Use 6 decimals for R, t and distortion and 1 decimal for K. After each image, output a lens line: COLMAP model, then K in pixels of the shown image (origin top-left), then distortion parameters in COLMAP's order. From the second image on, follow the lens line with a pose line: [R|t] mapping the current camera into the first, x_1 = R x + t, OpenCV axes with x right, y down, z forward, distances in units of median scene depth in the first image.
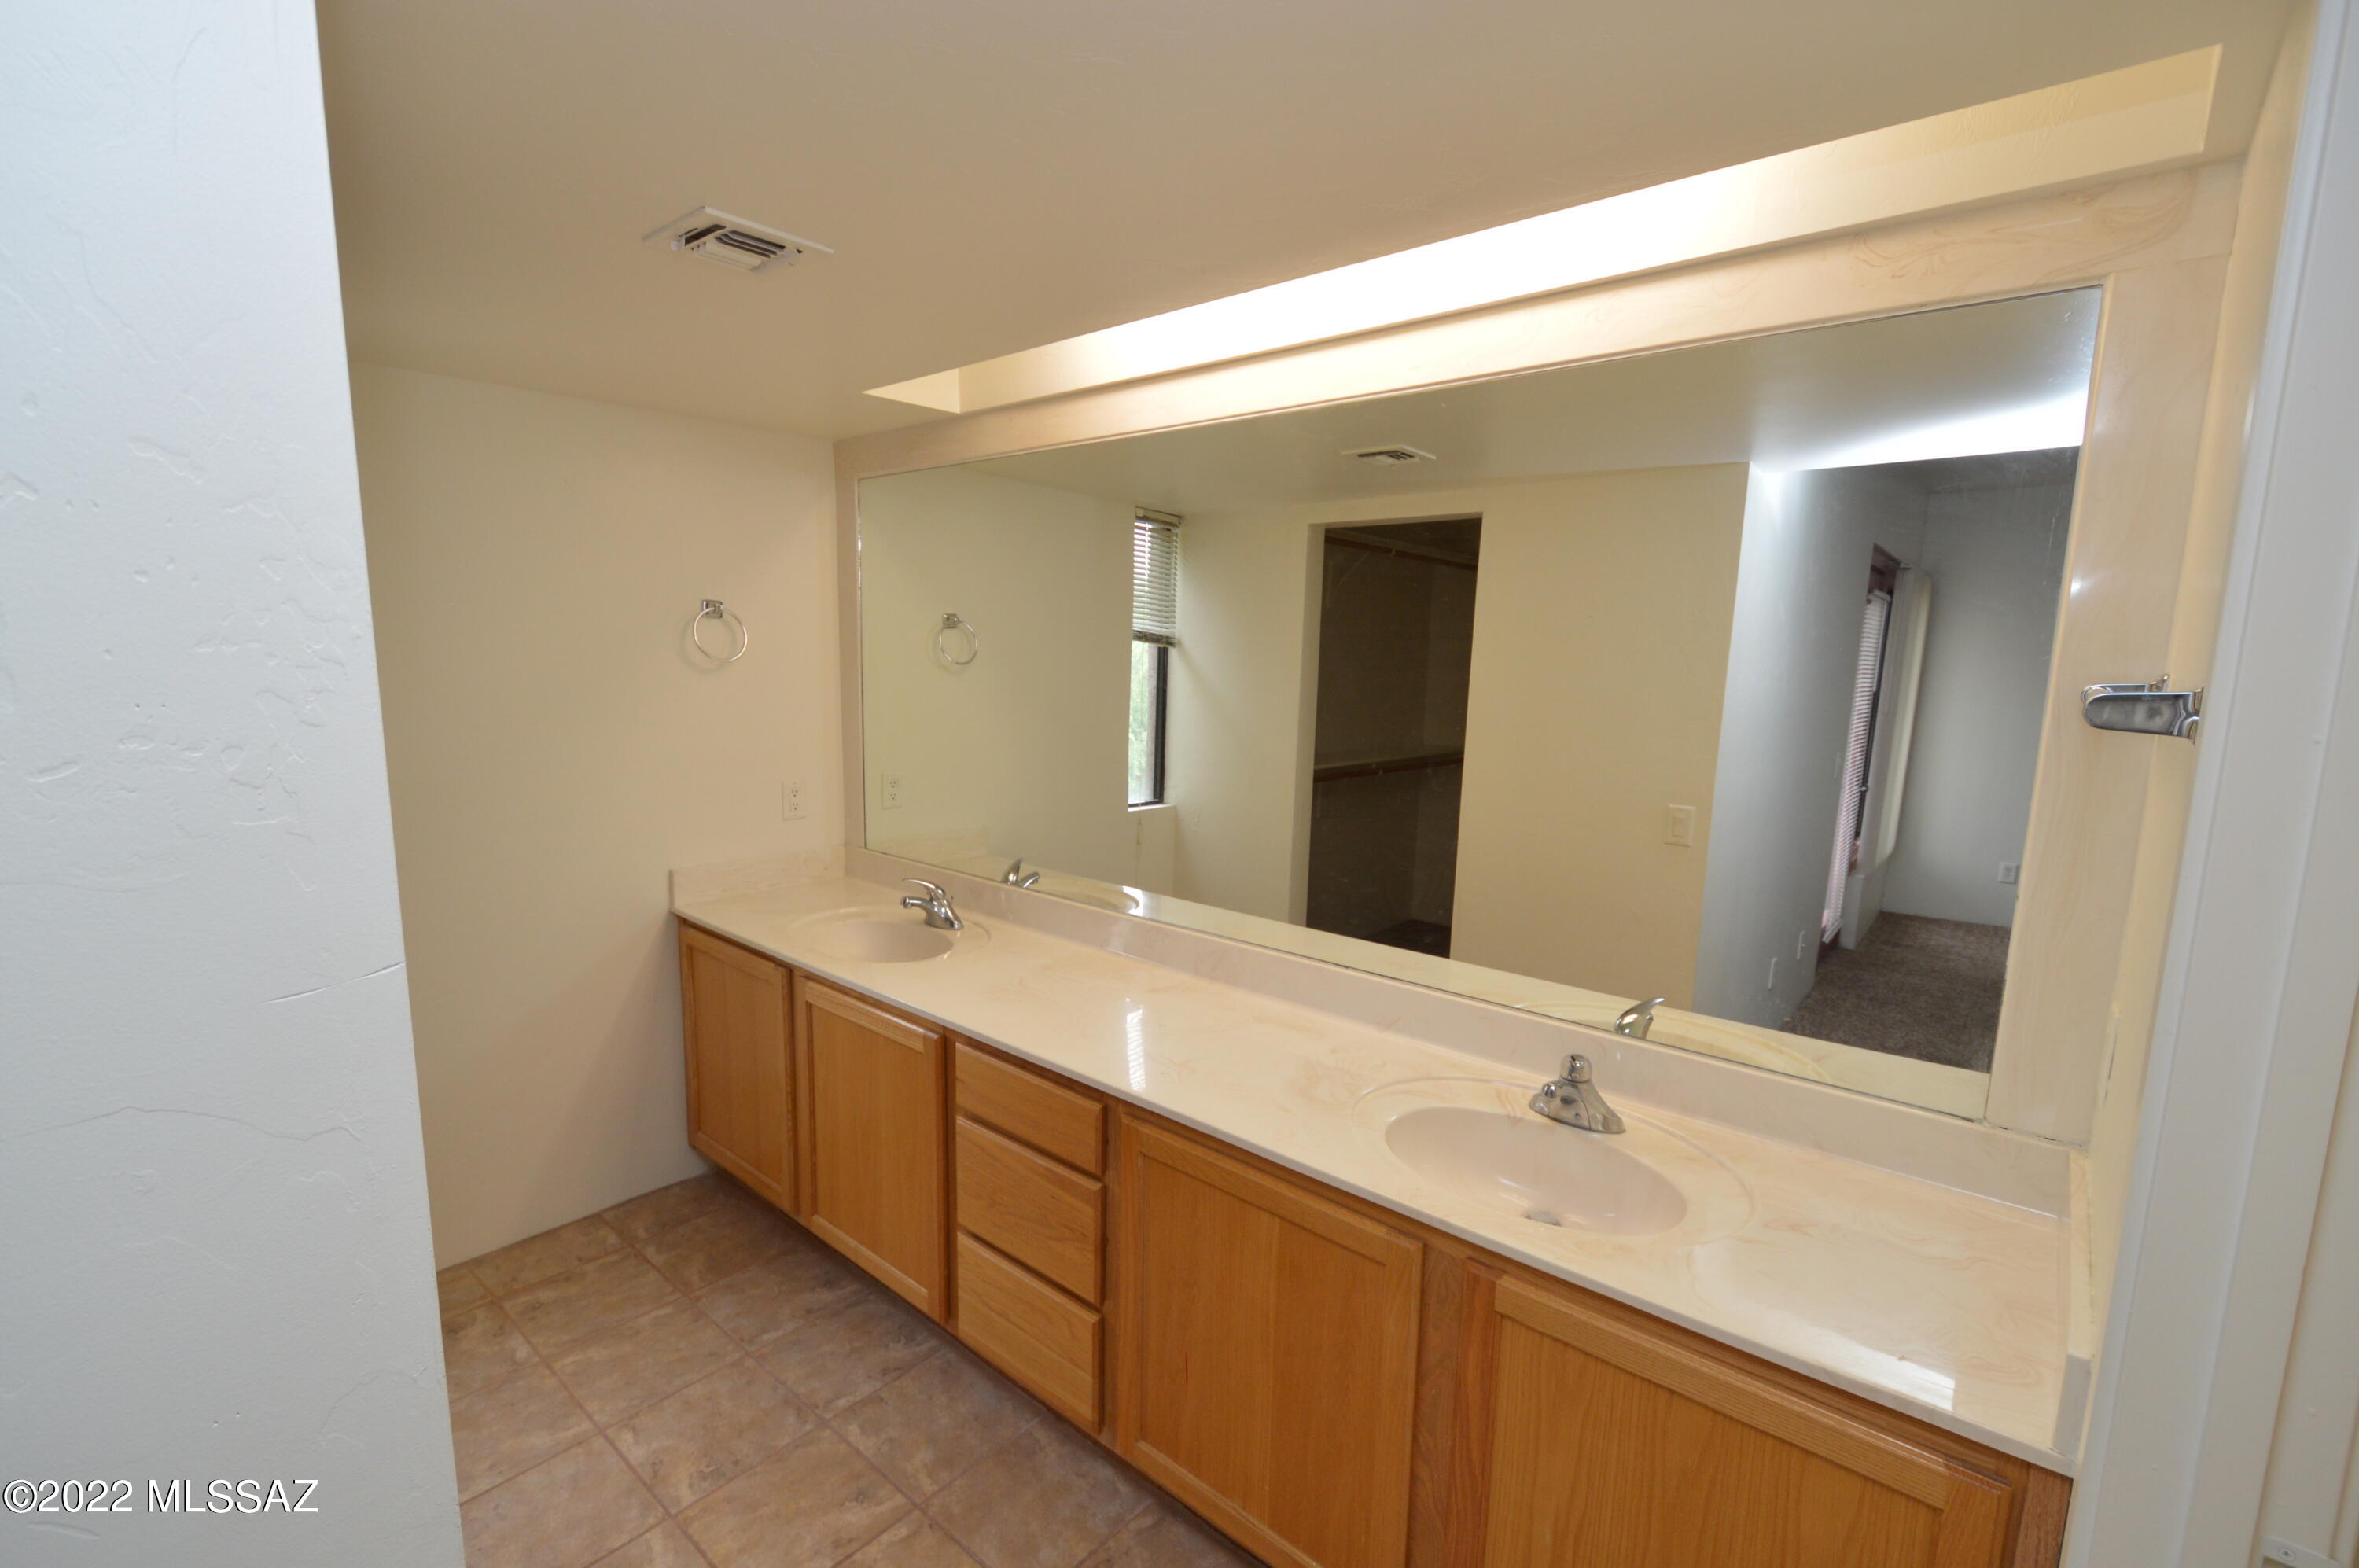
lens RADIAL K [[1041.1, 0, 1180.8], [0, 1041.1, 786.4], [0, 0, 1]] dist [0.000827, -0.003363]
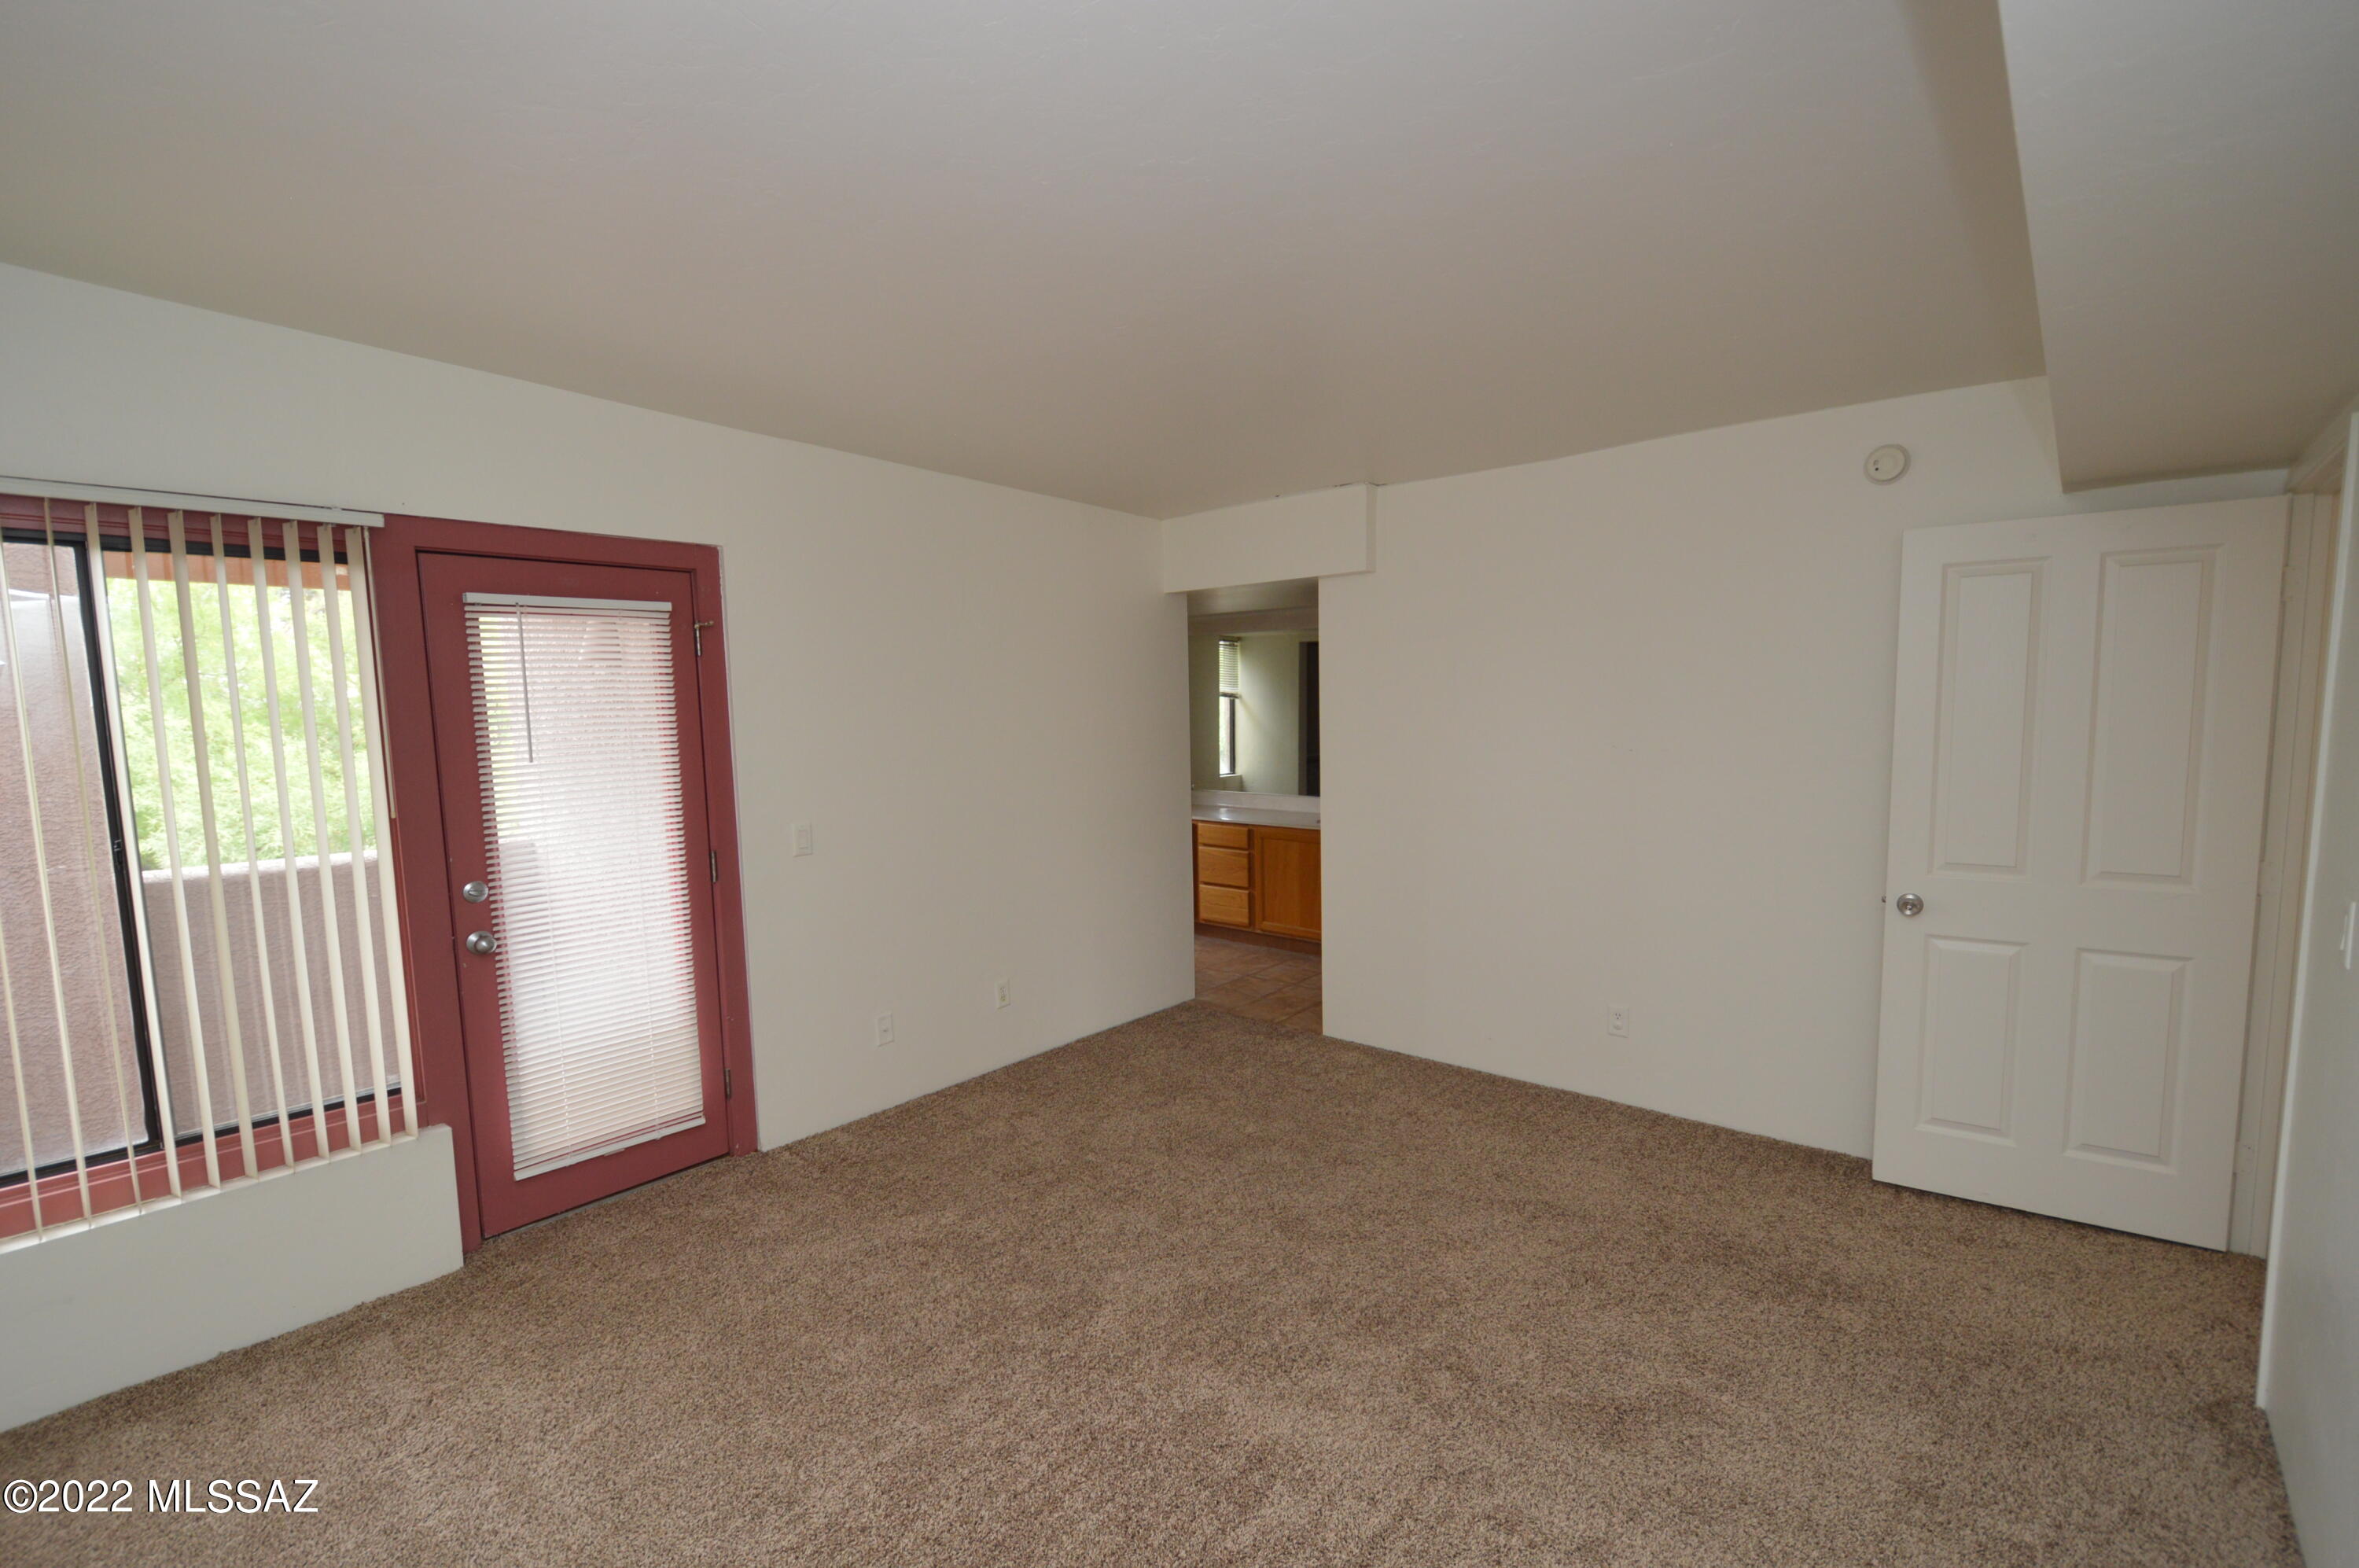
lens RADIAL K [[1041.1, 0, 1190.2], [0, 1041.1, 785.5], [0, 0, 1]] dist [0.000827, -0.003363]
pose [[0.999009, -0.044017, 0.006524, -0.043480], [0.044278, 0.997882, -0.047645, 0.048403], [-0.004413, 0.047887, 0.998843, -0.386437]]
